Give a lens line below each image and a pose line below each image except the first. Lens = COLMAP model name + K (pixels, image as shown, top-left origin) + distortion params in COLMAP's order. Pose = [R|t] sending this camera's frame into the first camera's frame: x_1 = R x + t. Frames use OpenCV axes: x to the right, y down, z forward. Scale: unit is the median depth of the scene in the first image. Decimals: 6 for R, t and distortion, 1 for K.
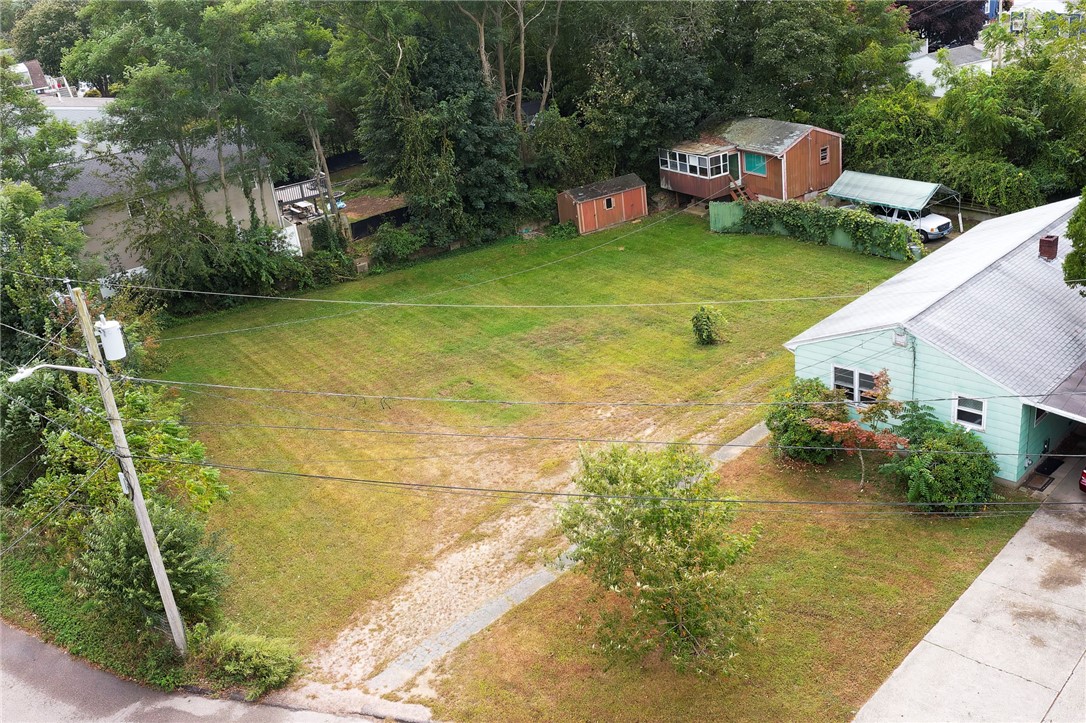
lens RADIAL K [[898.8, 0, 537.9], [0, 898.8, 366.2], [0, 0, 1]] dist [-0.020044, -0.000843]
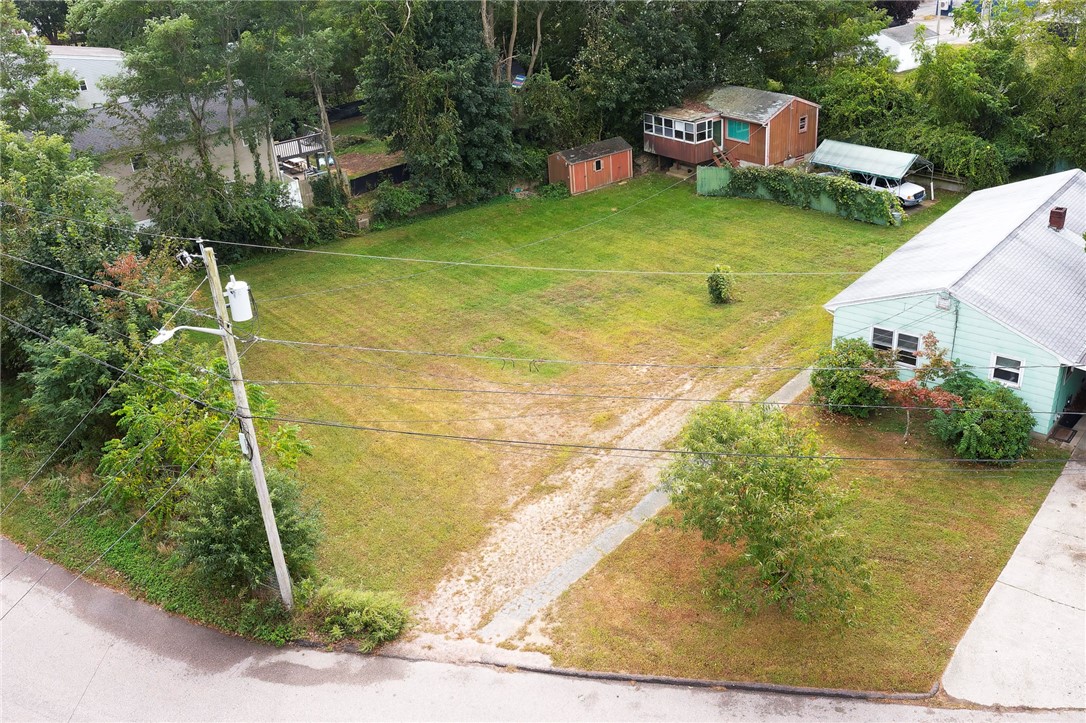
lens RADIAL K [[851.0, 0, 548.2], [0, 851.0, 358.5], [0, 0, 1]] dist [-0.021868, 0.001496]
pose [[0.996378, 0.001905, 0.085008, -0.130793], [-0.006002, 0.998831, 0.047961, -0.007736], [-0.084818, -0.048297, 0.995225, 0.019355]]
